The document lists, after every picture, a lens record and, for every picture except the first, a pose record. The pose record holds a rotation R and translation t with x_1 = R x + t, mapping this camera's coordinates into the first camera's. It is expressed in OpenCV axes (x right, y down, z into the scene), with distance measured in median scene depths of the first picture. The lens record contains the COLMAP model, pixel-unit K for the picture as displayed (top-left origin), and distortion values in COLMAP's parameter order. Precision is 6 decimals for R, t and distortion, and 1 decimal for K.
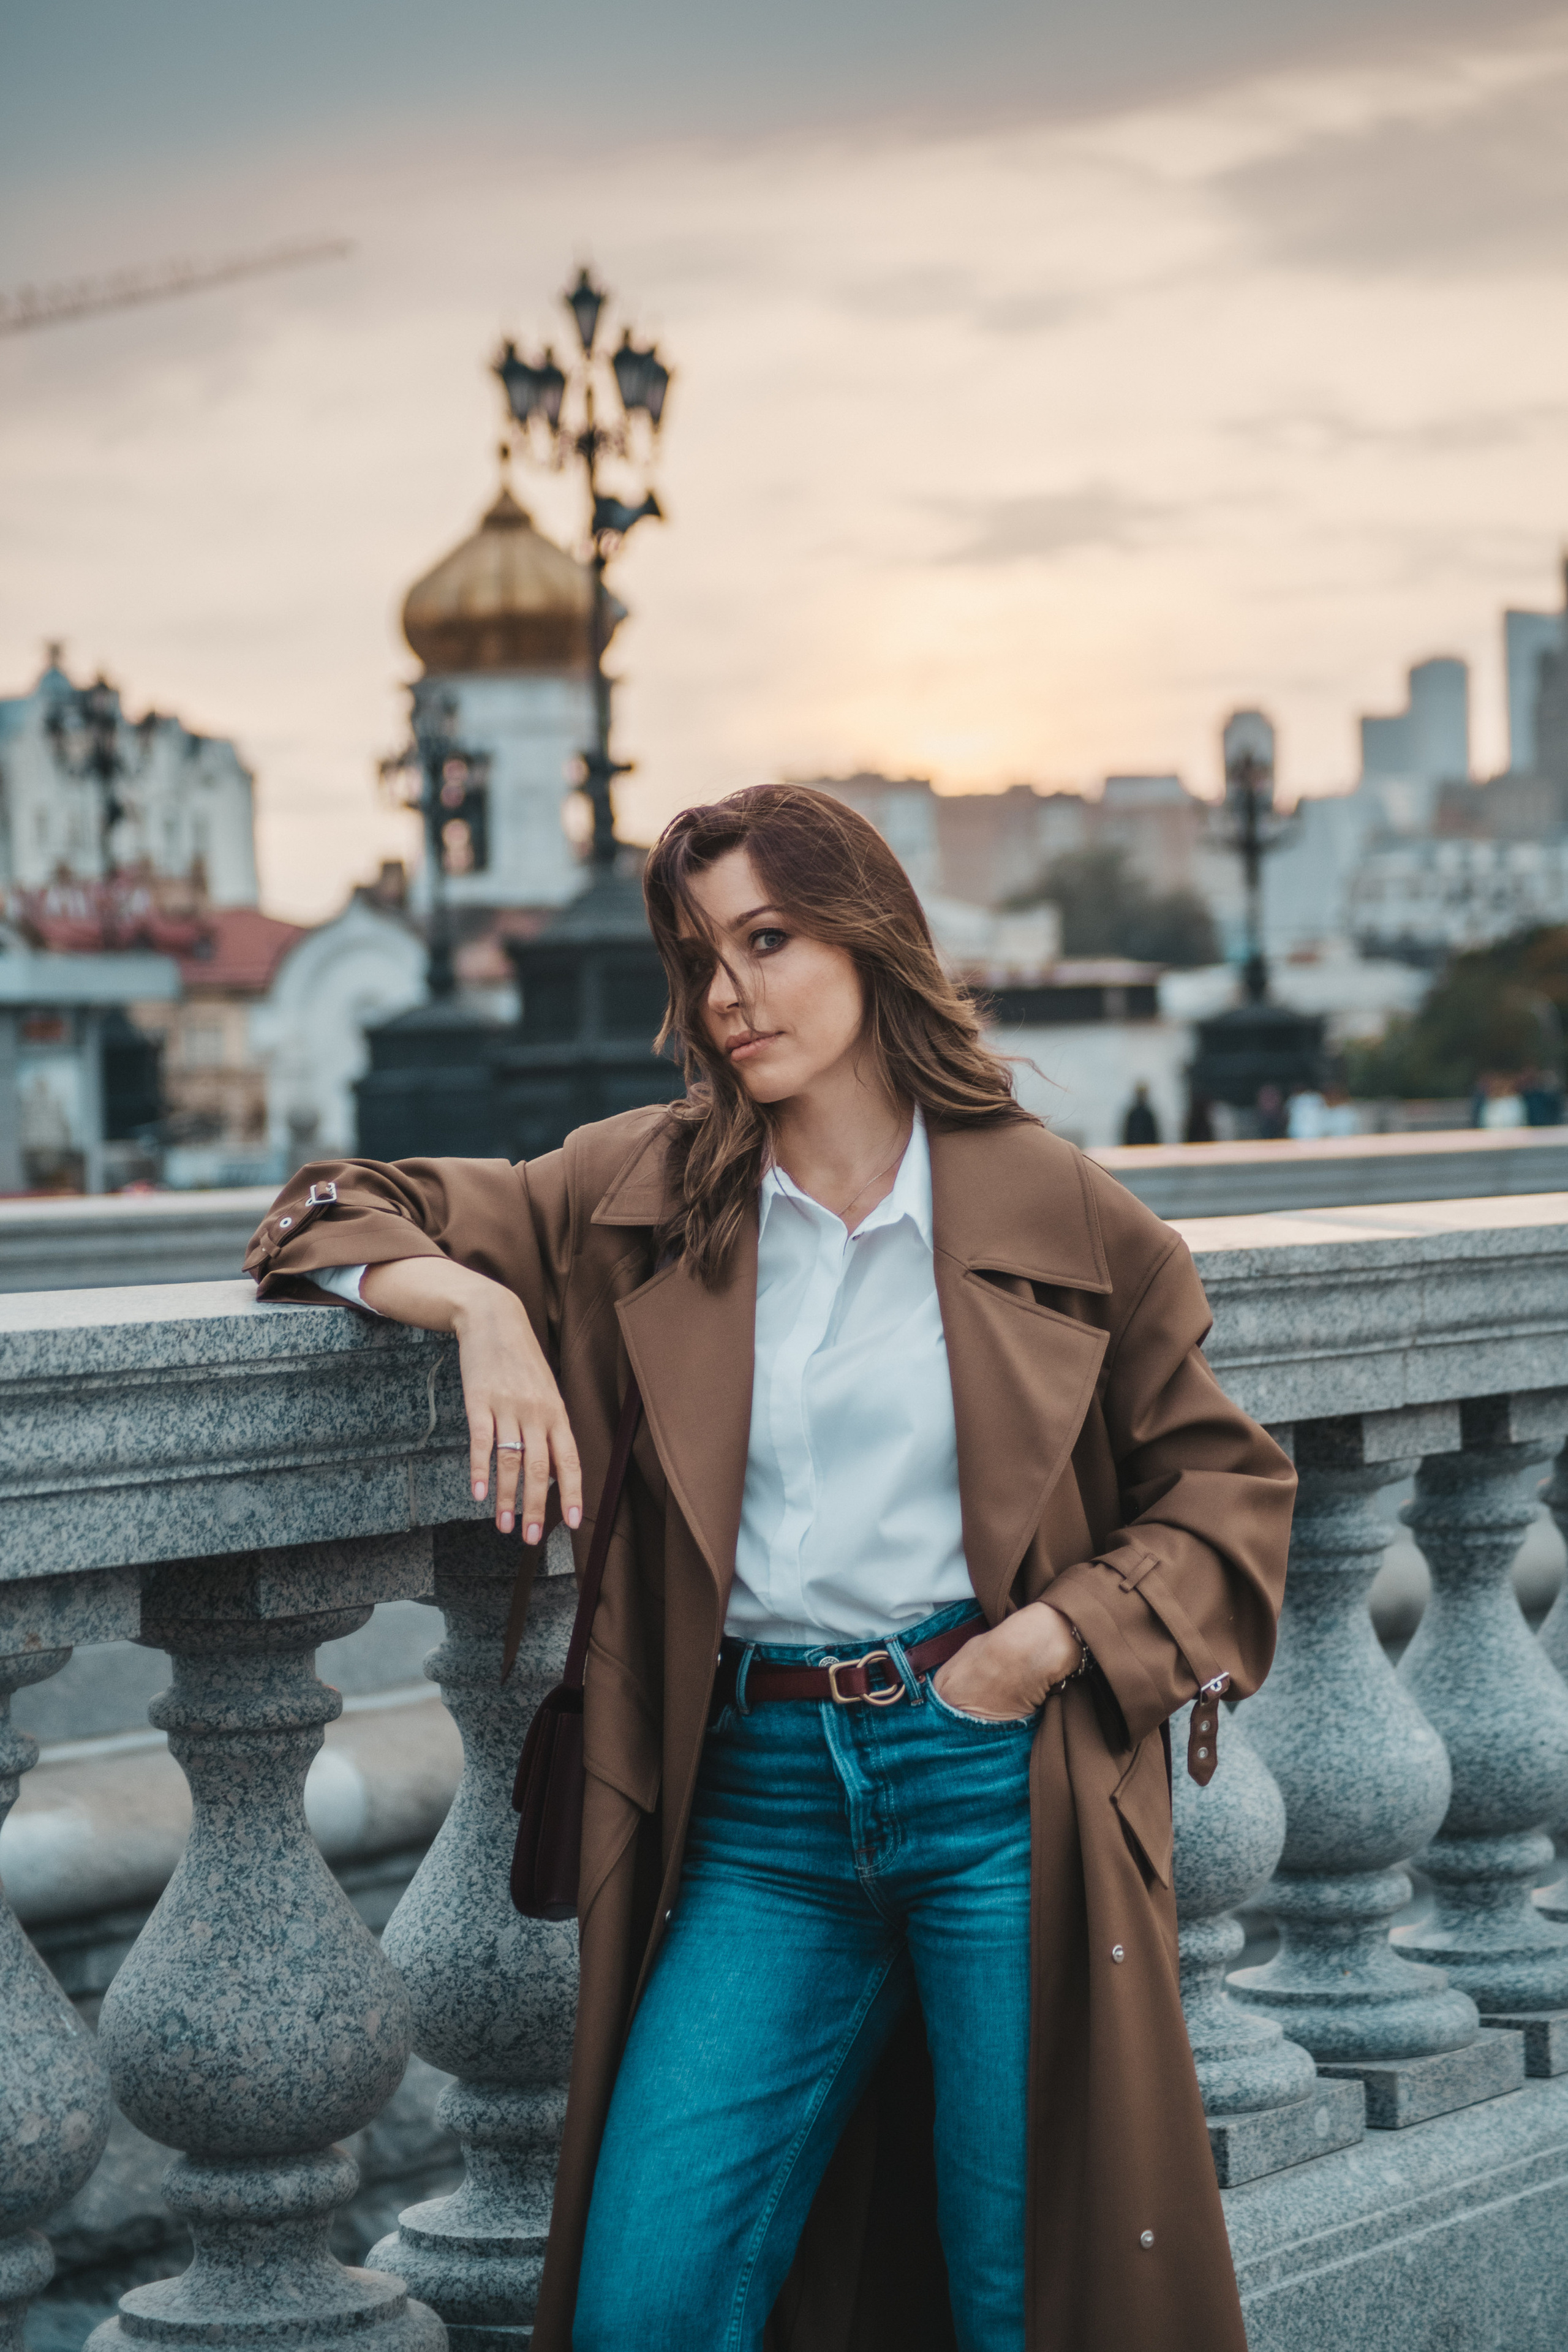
lens RADIAL K [[5916.6, 0, 784.0], [0, 5916.6, 1176.0], [0, 0, 1]] dist [0.122272, 1.470746]
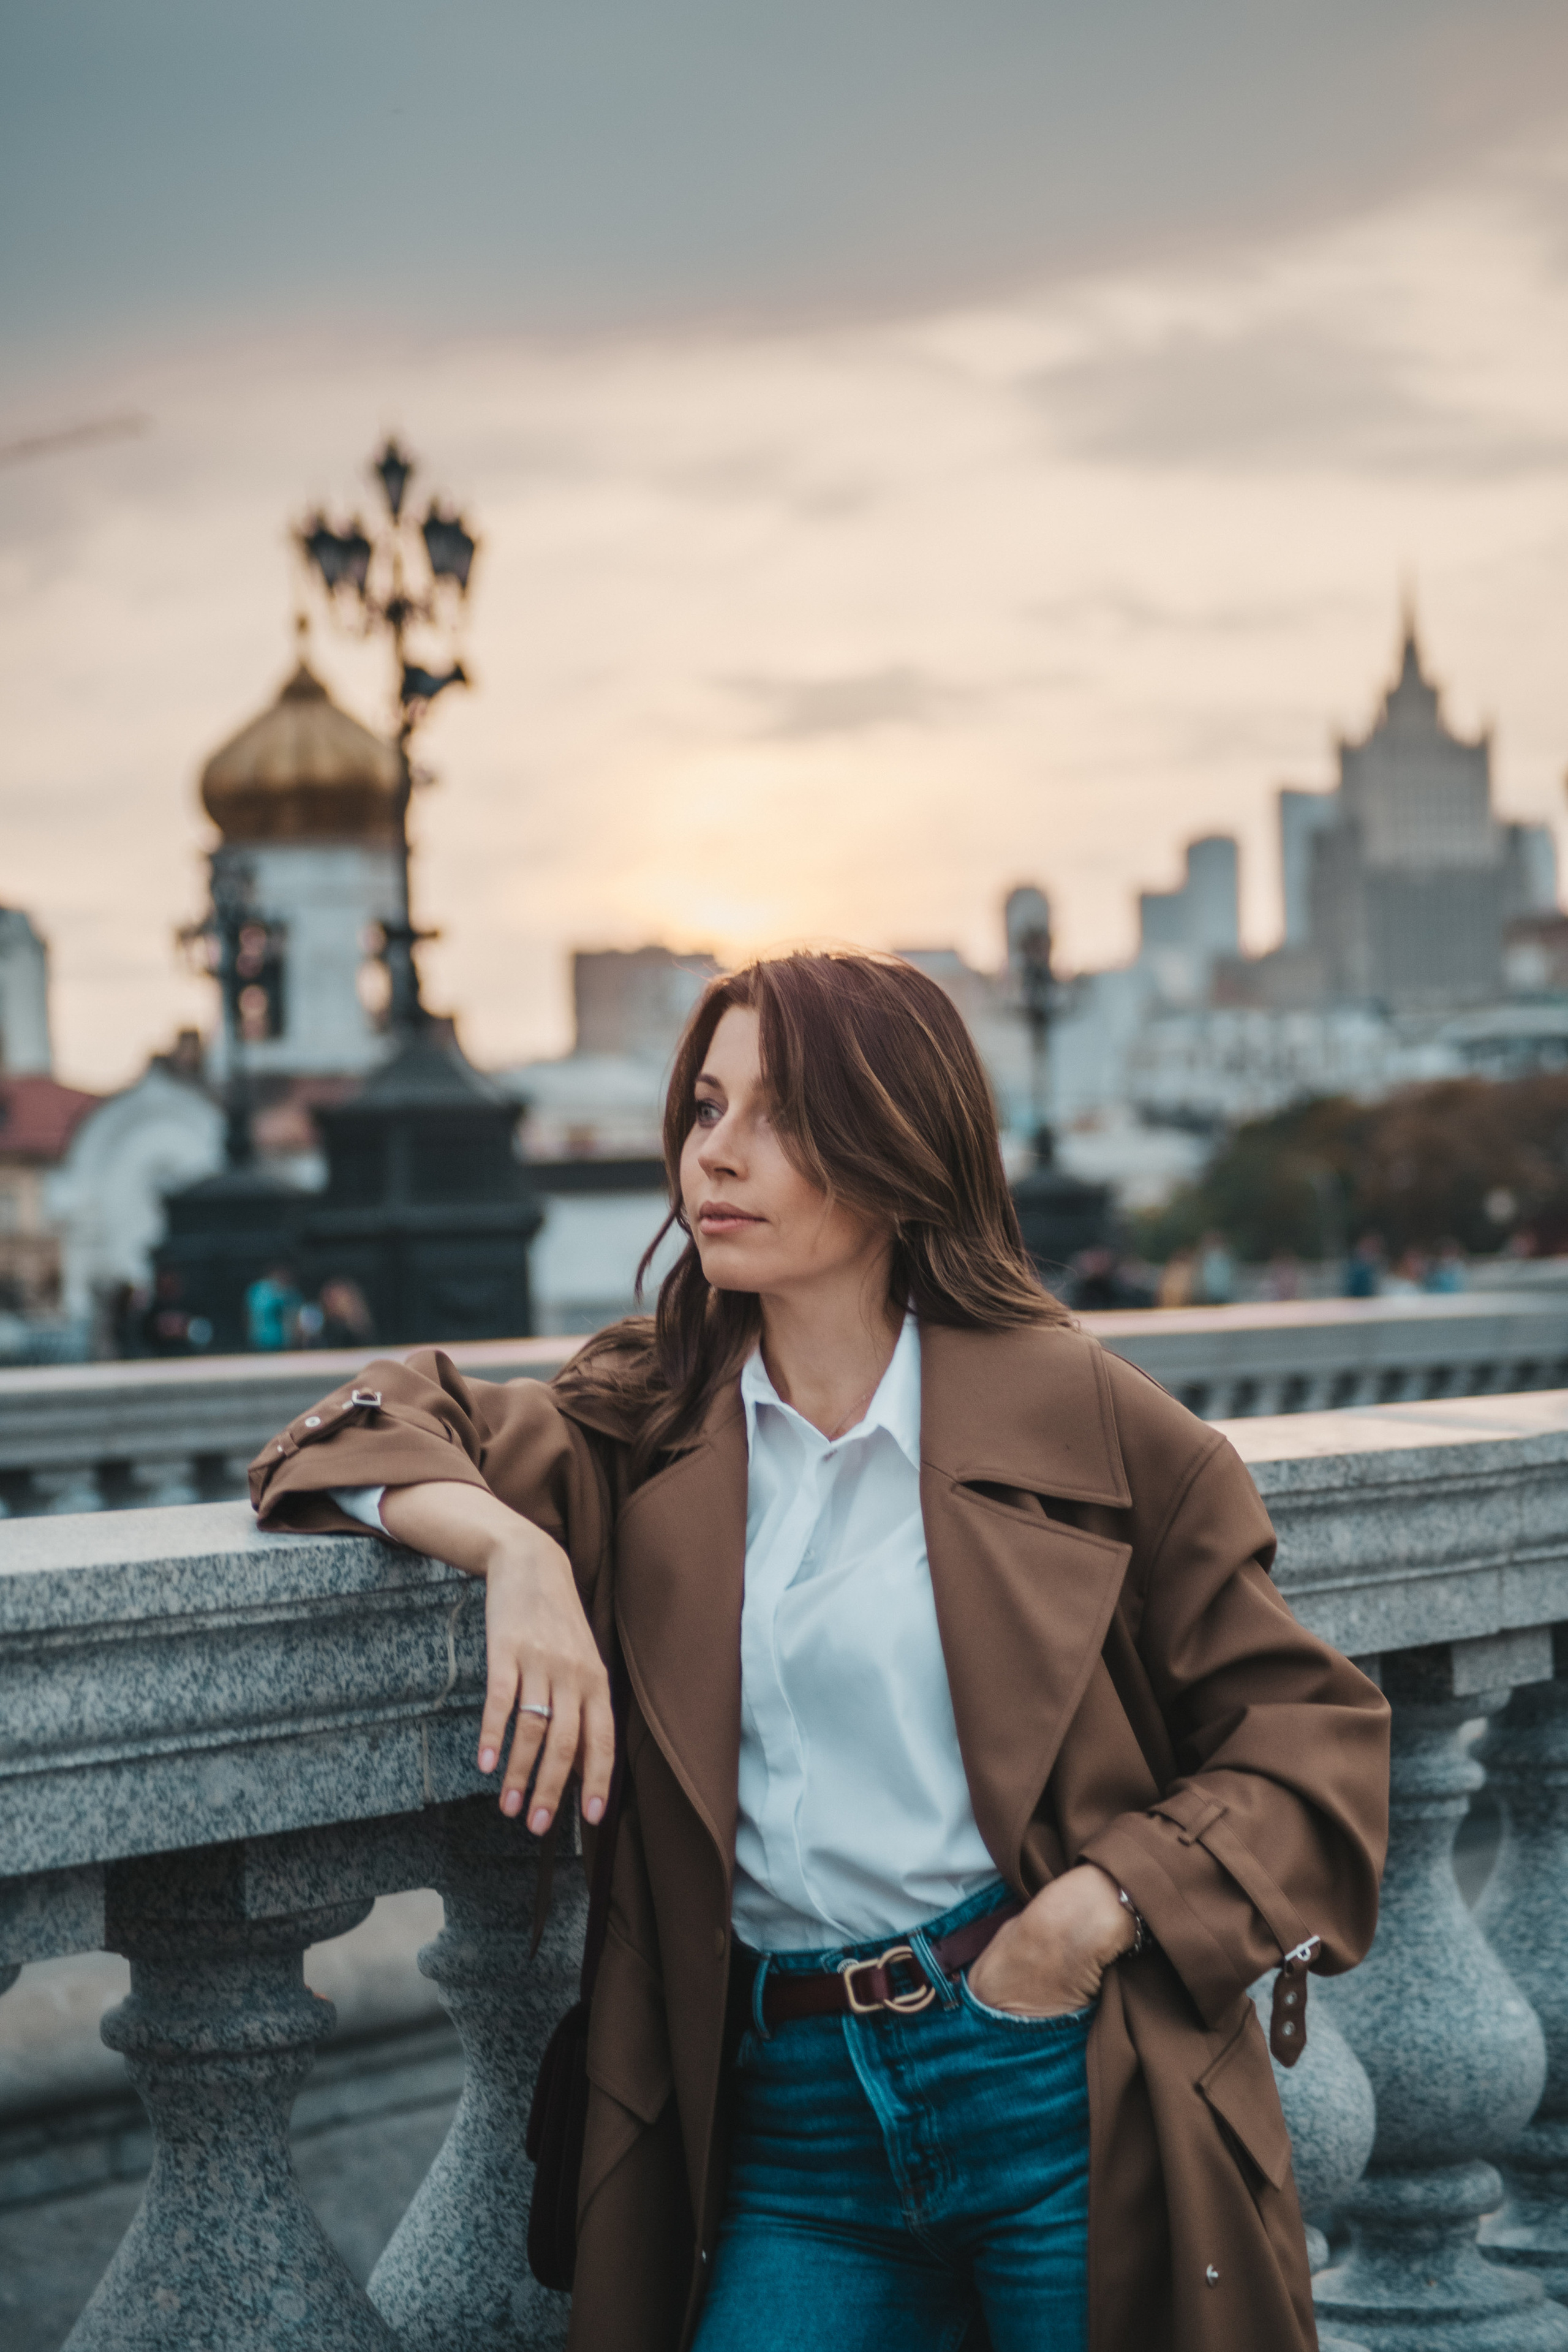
lens RADIAL K [[5856.3, 0, 801.8], [0, 5856.3, 1136.2], [0, 0, 1]] dist [0.075730, 1.254908]
pose [[0.999240, 0.001258, 0.038972, -0.040004], [0.000108, 0.999386, -0.035036, -0.004863], [-0.038992, 0.035014, 0.998626, 0.167587]]
